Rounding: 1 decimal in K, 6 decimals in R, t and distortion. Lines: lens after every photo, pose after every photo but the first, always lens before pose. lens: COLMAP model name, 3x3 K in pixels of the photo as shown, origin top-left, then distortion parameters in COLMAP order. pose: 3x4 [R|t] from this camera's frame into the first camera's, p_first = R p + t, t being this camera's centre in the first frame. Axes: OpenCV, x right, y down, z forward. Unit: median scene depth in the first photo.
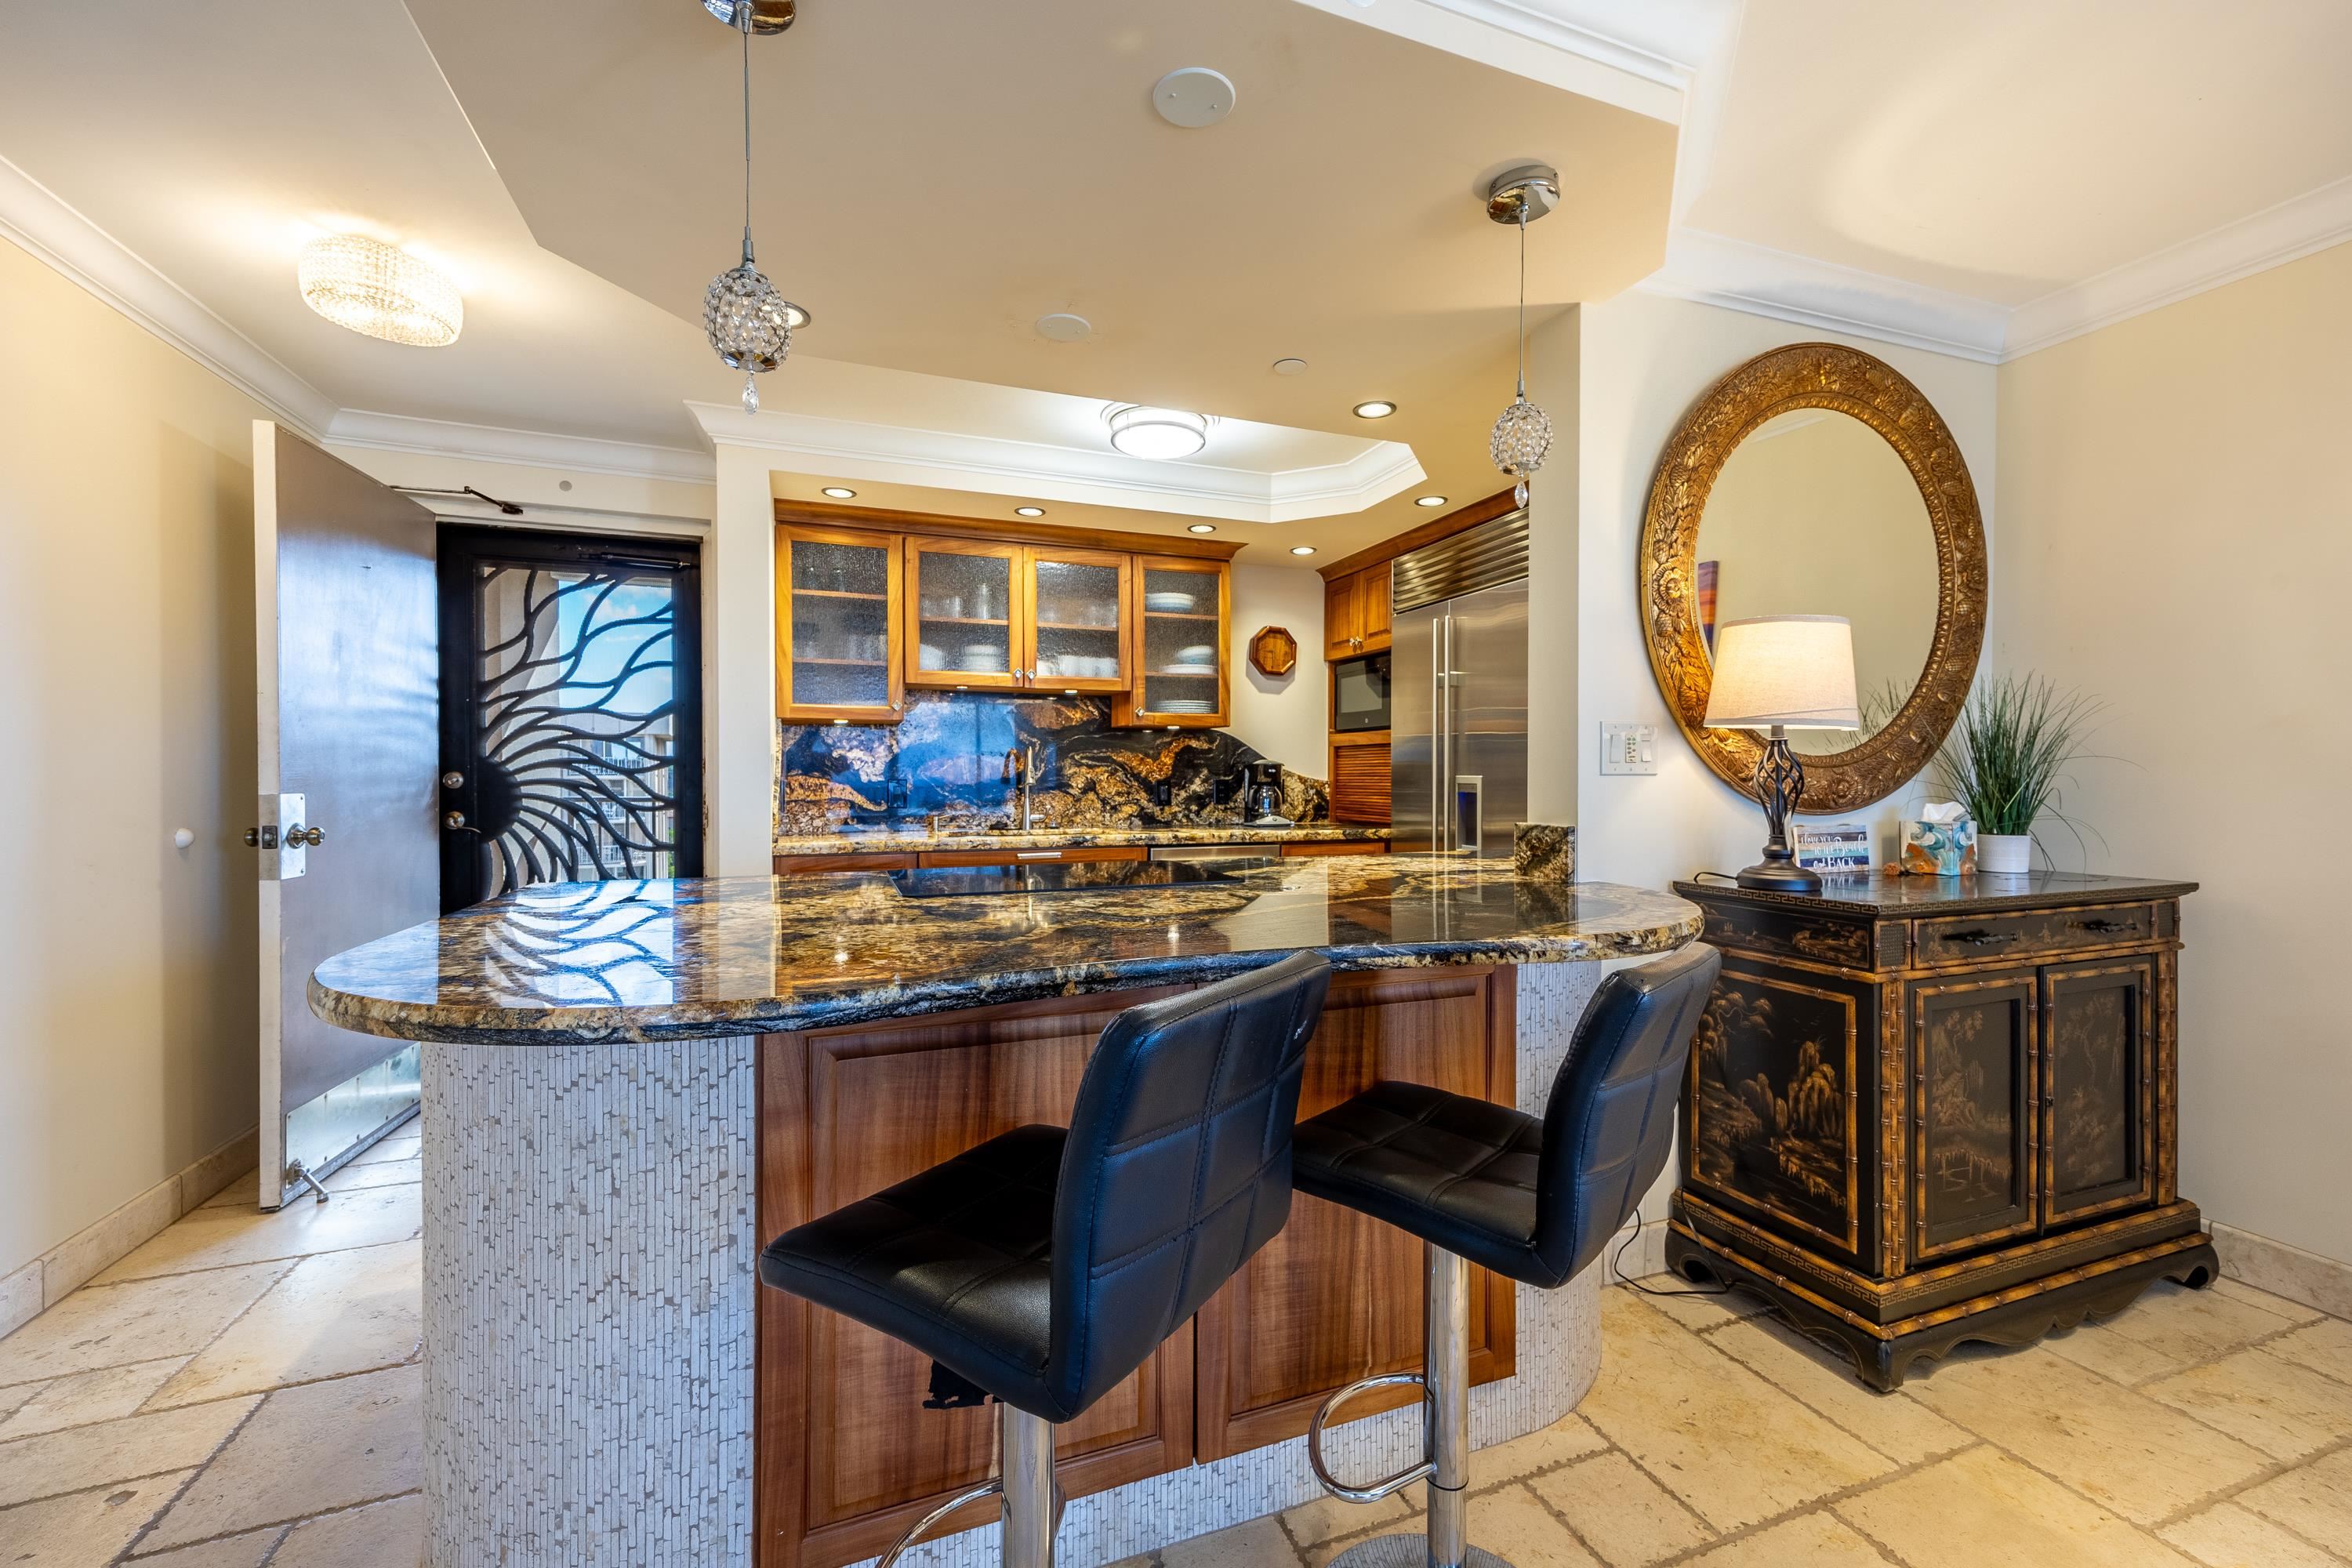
lens RADIAL K [[927.2, 0, 1165.9], [0, 927.2, 777.8], [0, 0, 1]] dist [0.008767, 0.000618]
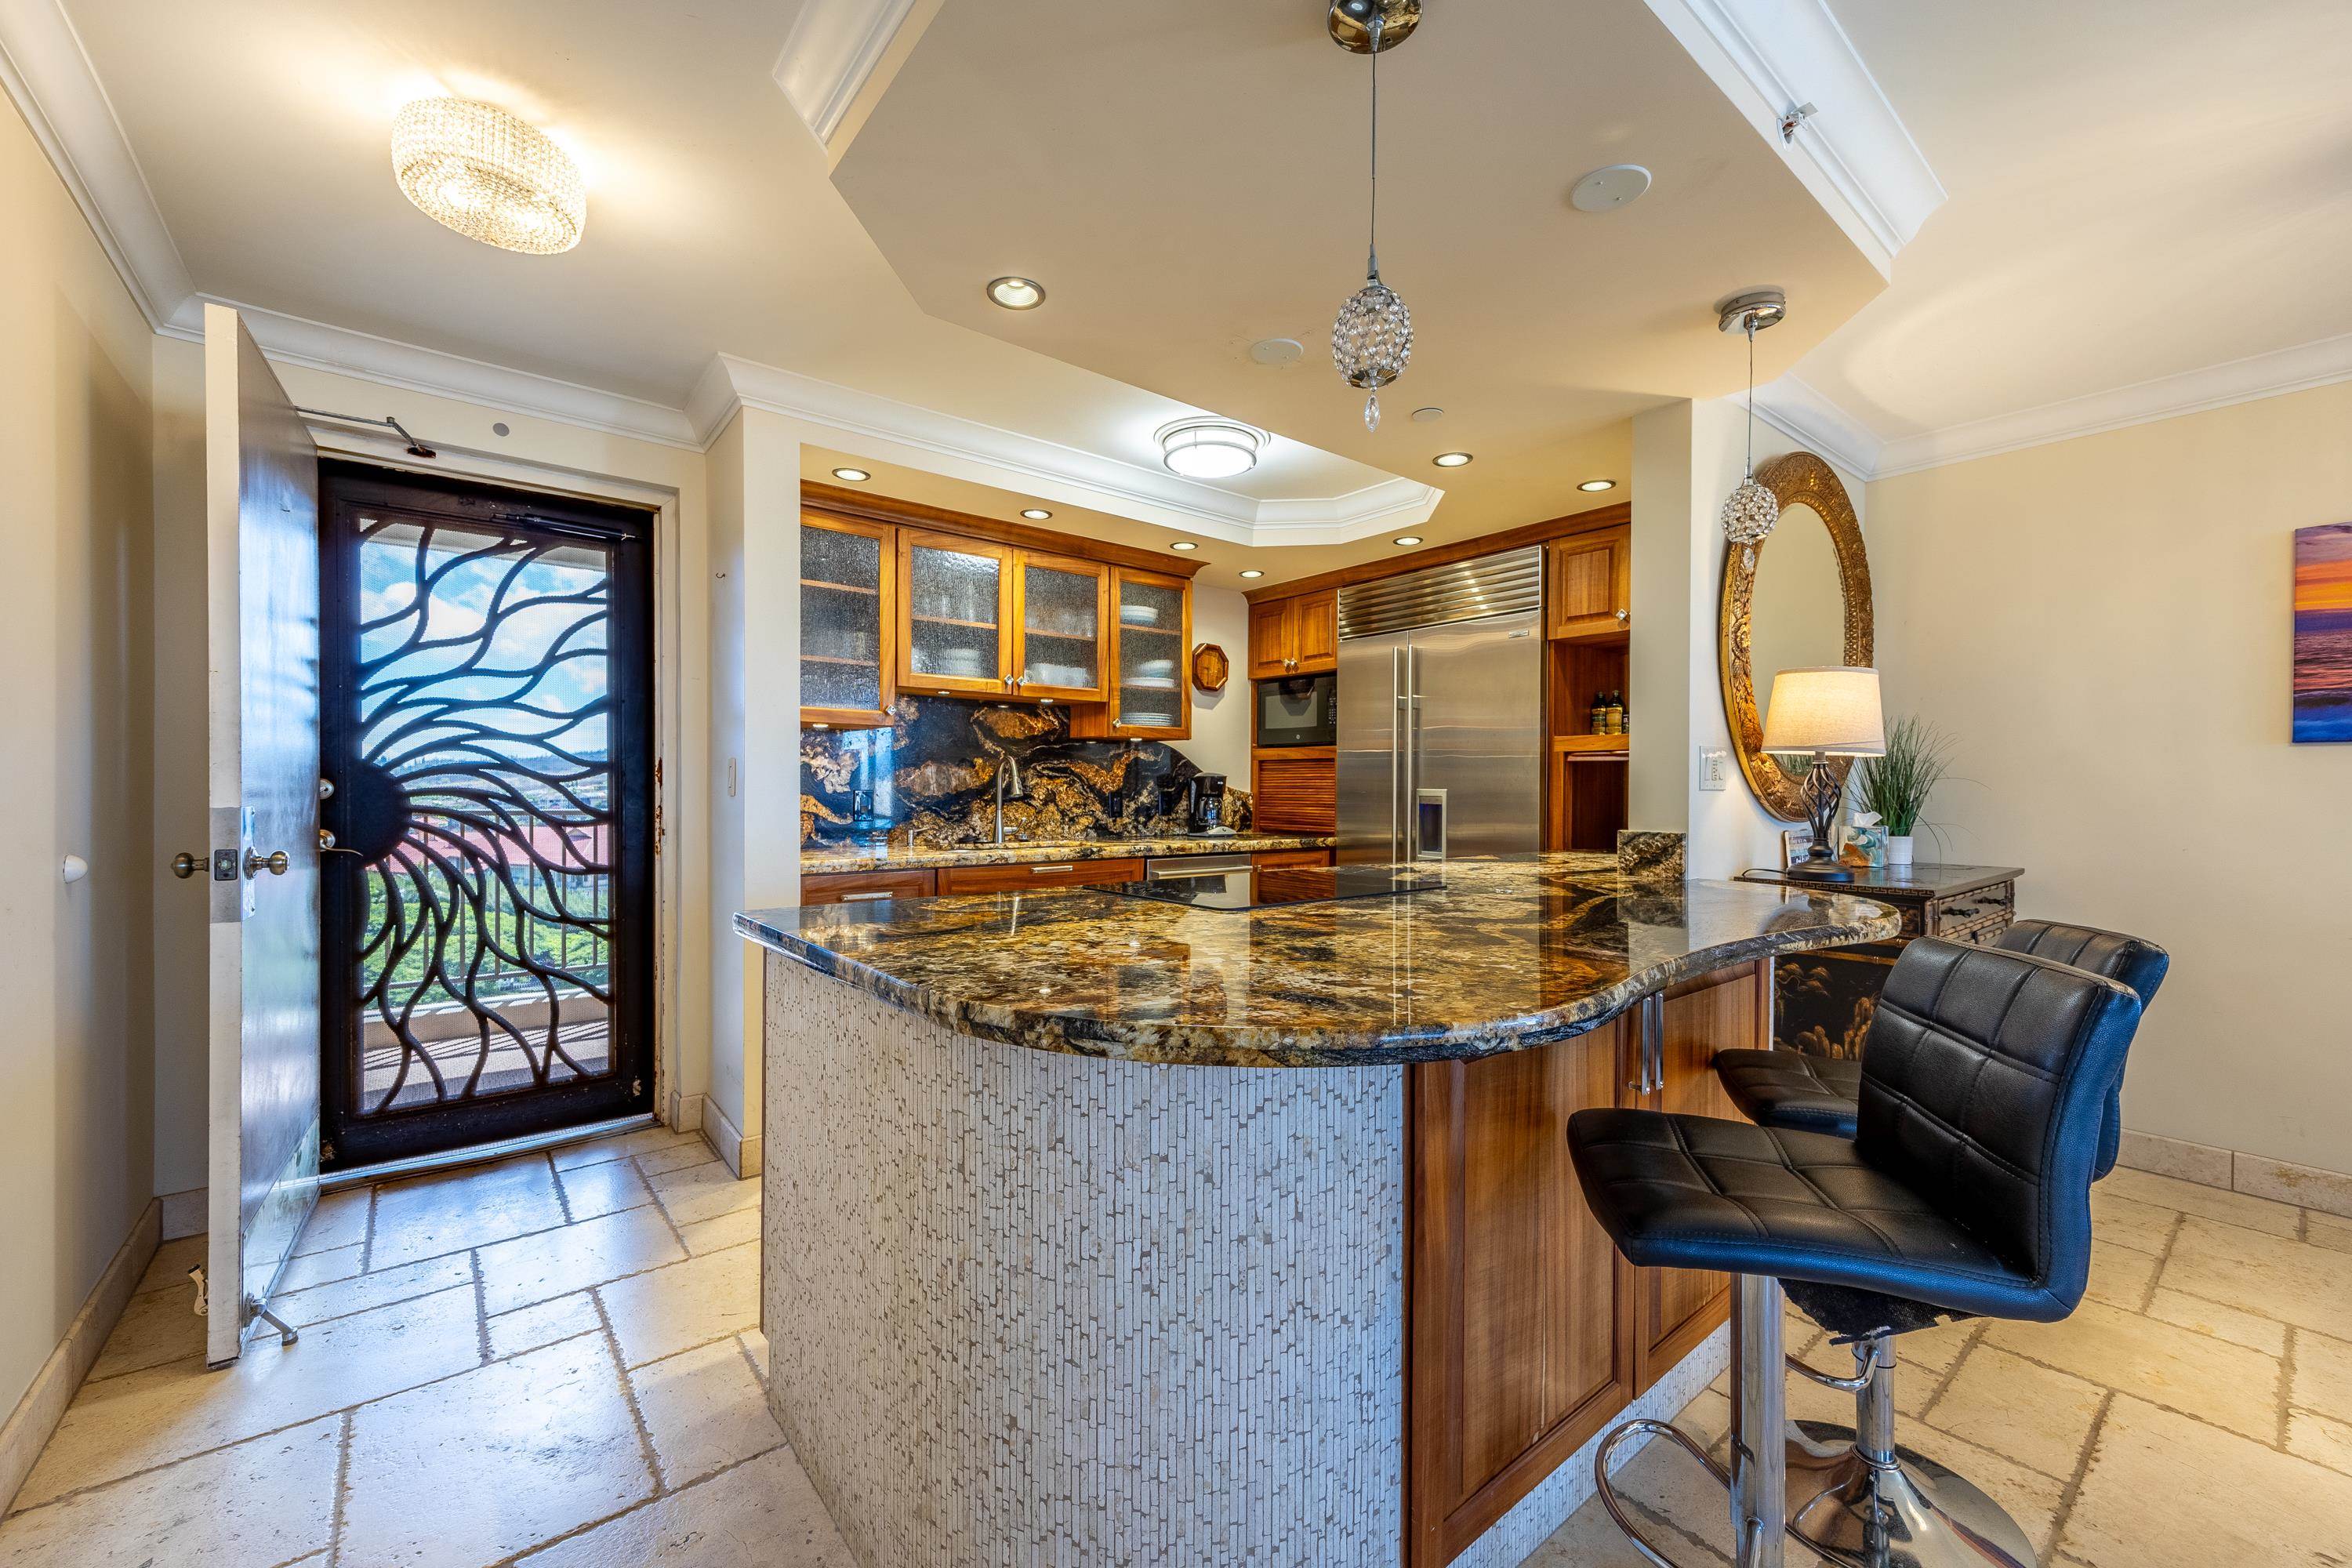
lens RADIAL K [[927.2, 0, 1162.9], [0, 927.2, 788.9], [0, 0, 1]] dist [0.008767, 0.000618]
pose [[0.950309, 0.004924, 0.311269, -0.332107], [-0.004938, 0.999988, -0.000742, -0.000160], [-0.311269, -0.000832, 0.950322, 0.039464]]
